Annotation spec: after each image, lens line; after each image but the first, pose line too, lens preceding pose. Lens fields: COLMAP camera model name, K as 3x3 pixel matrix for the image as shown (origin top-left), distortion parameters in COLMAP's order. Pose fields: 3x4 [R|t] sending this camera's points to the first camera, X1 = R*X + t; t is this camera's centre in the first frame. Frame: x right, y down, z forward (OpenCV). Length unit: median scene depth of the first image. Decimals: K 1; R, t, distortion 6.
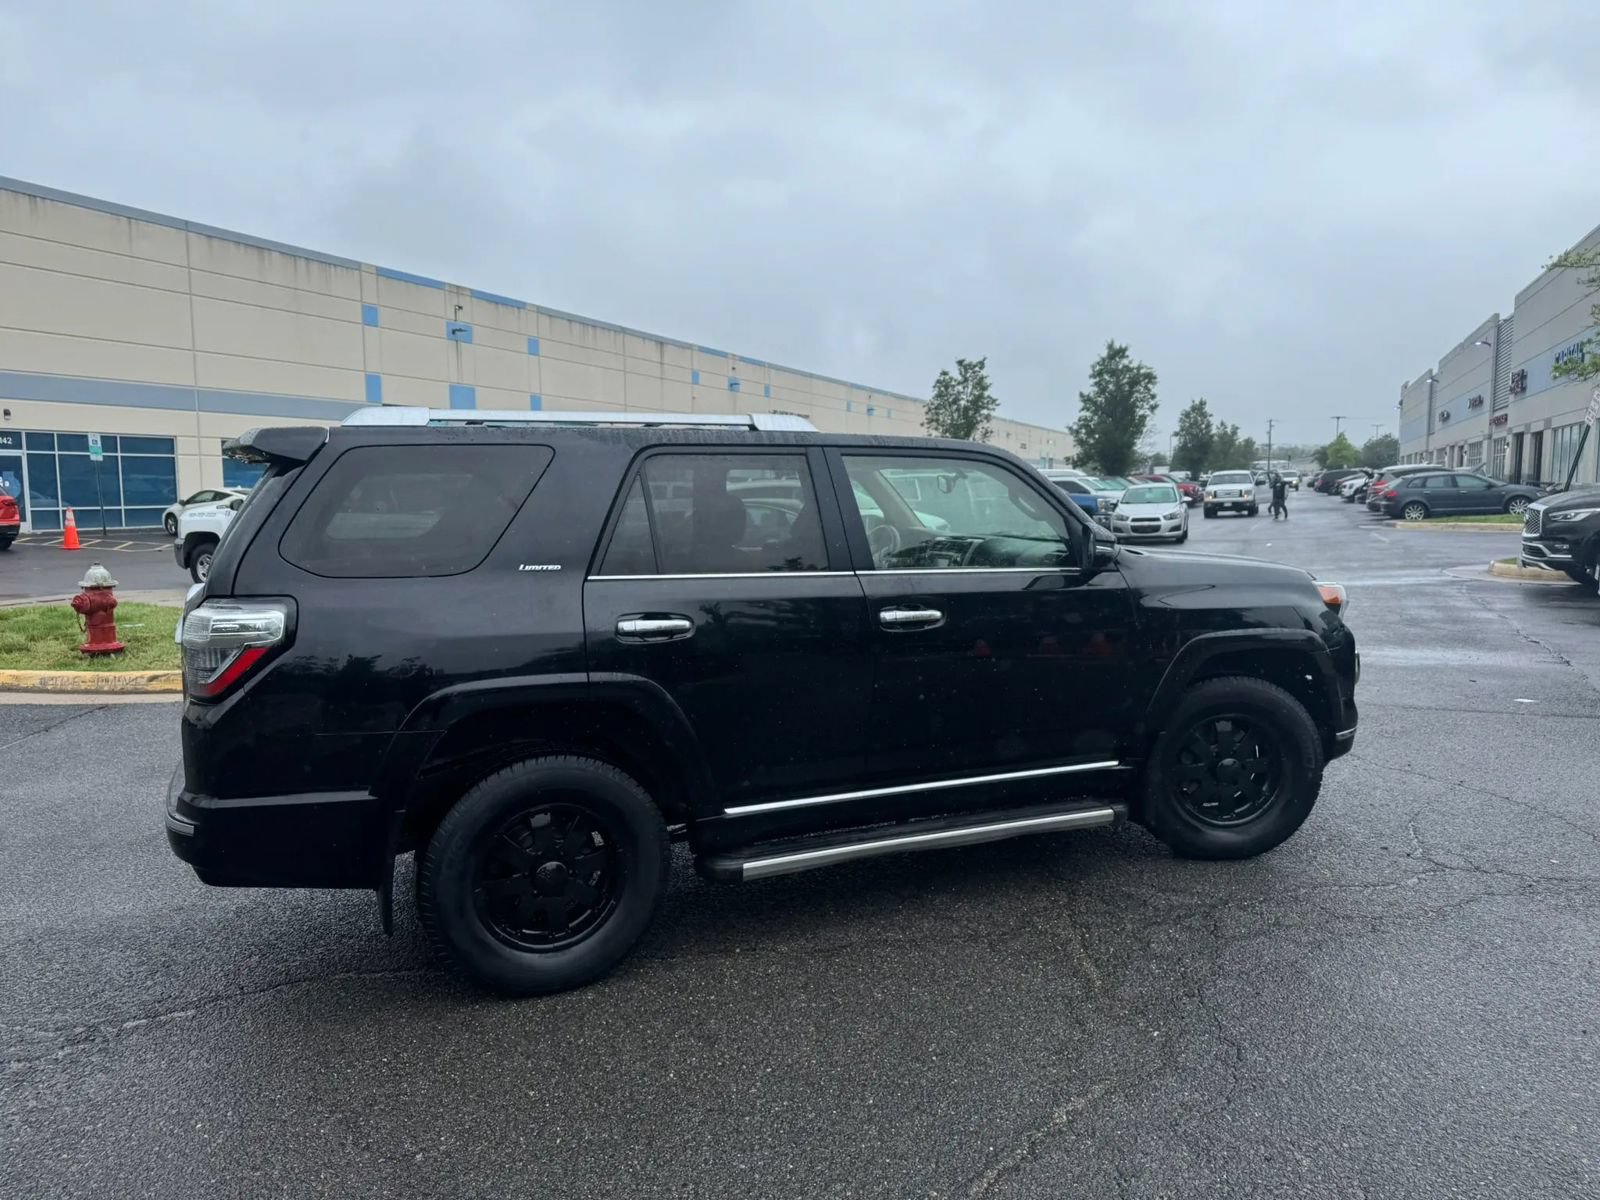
lens RADIAL K [[1191.9, 0, 789.1], [0, 1191.9, 593.6], [0, 0, 1]] dist [0.076575, -0.107754]
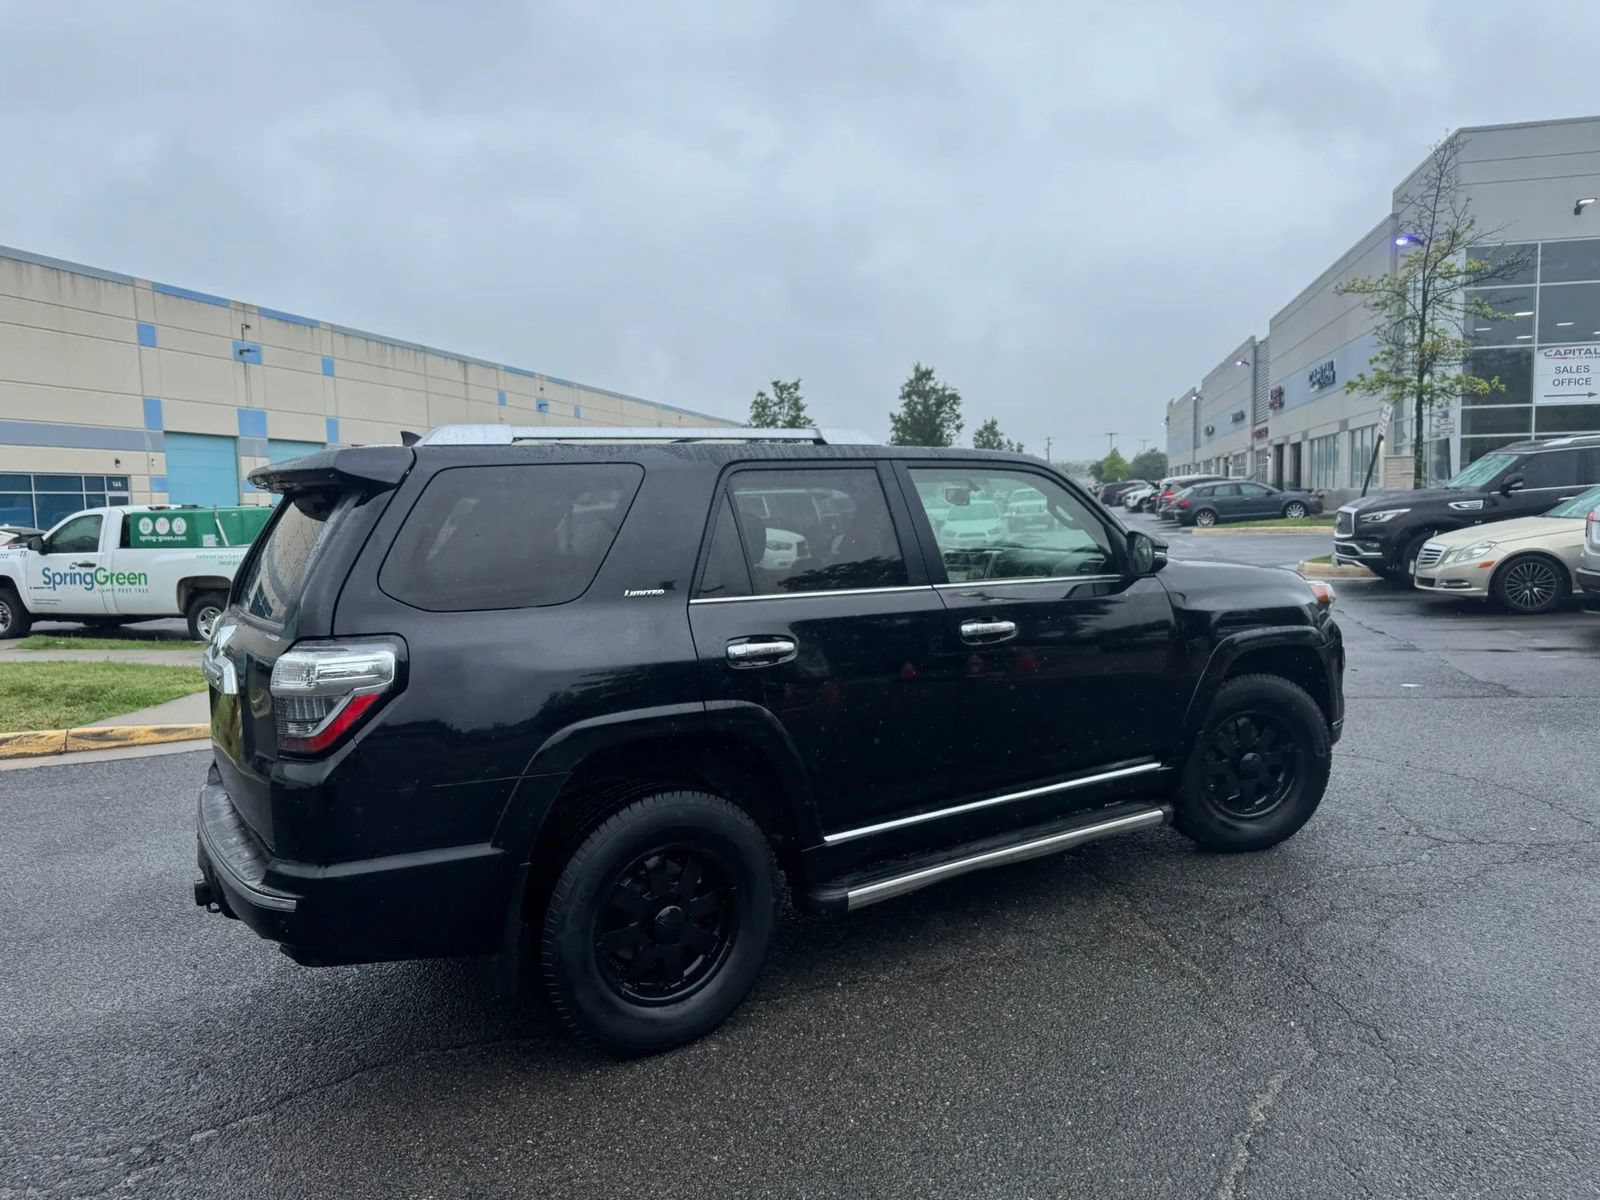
lens RADIAL K [[1191.9, 0, 789.1], [0, 1191.9, 593.6], [0, 0, 1]] dist [0.076575, -0.107754]
pose [[0.981767, -0.037984, 0.186252, -0.217421], [0.041429, 0.999034, -0.014636, -0.002077], [-0.185516, 0.022085, 0.982393, 0.048270]]
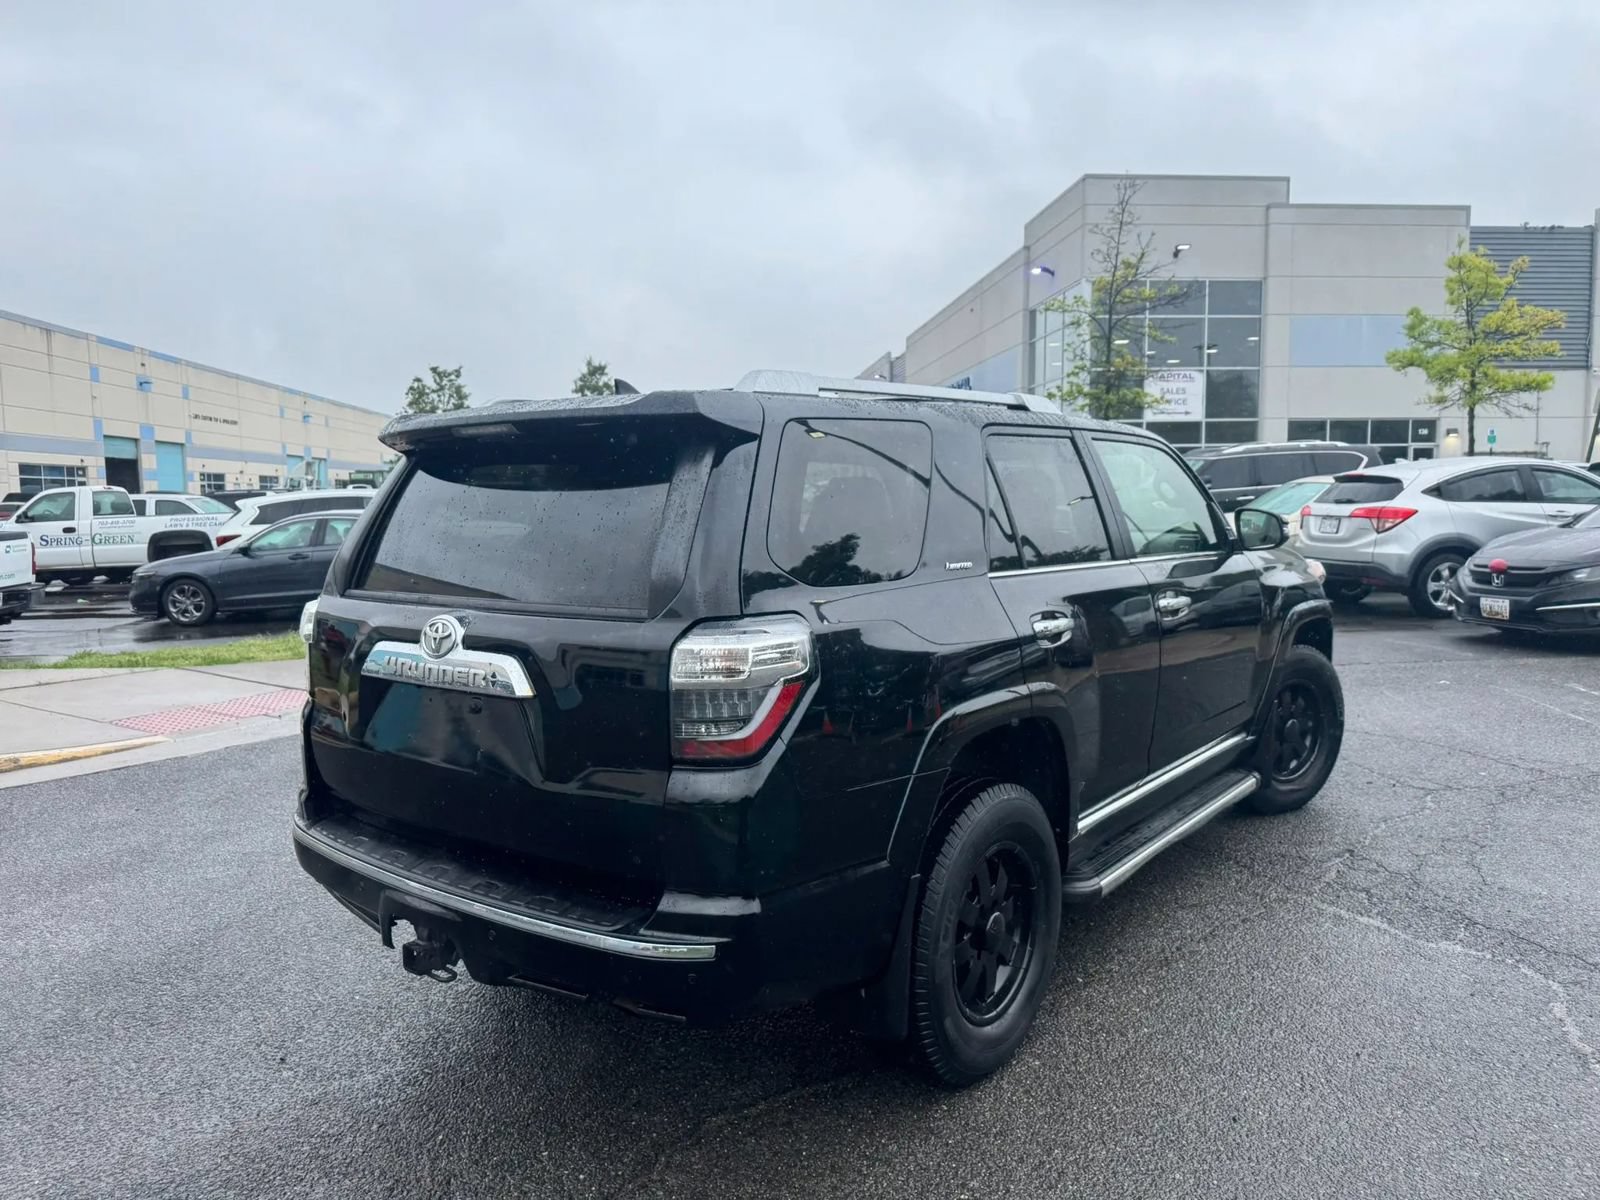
lens RADIAL K [[1177.5, 0, 762.6], [0, 1177.5, 621.9], [0, 0, 1]] dist [0.073735, -0.146912]
pose [[0.865978, -0.059655, 0.496511, -0.592790], [0.054843, 0.998200, 0.024279, -0.007764], [-0.497066, 0.006205, 0.867691, 0.287169]]
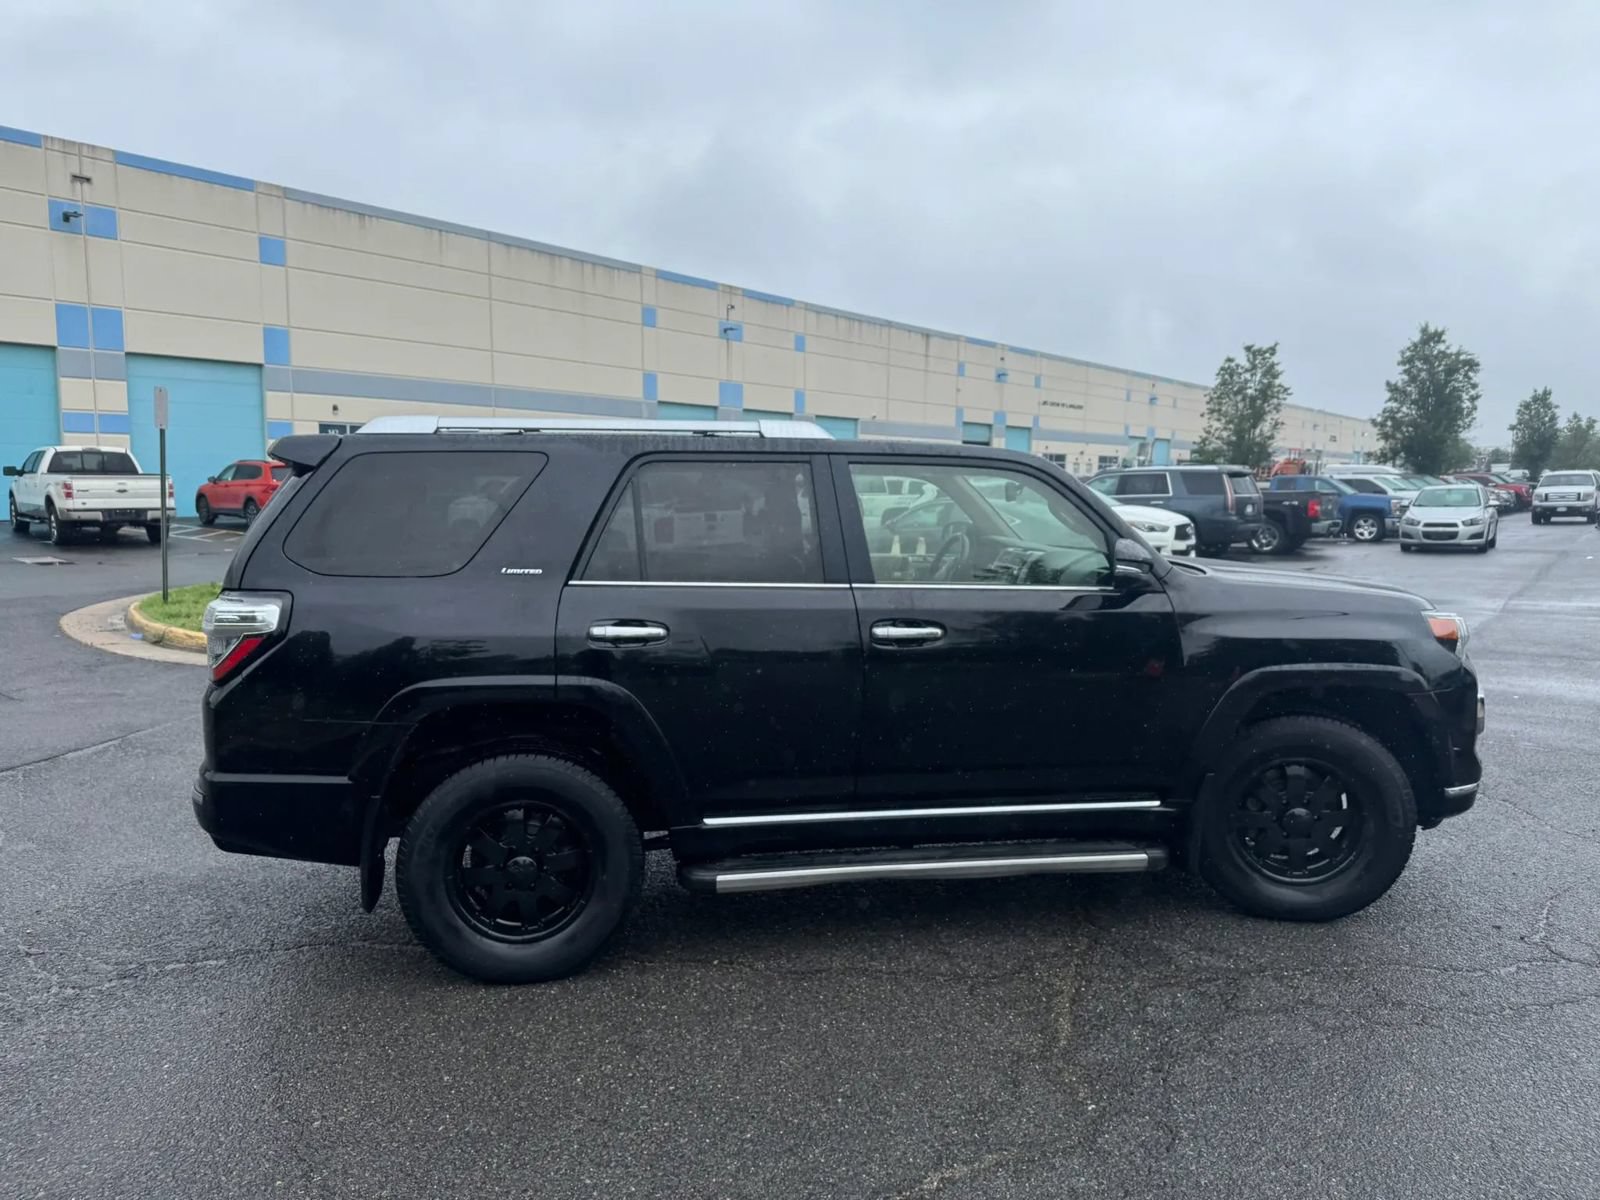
lens RADIAL K [[1191.9, 0, 789.1], [0, 1191.9, 593.6], [0, 0, 1]] dist [0.076575, -0.107754]
pose [[0.966970, 0.037216, -0.252160, 0.222051], [-0.035013, 0.999299, 0.013221, -0.019560], [0.252475, -0.003956, 0.967595, 0.047340]]
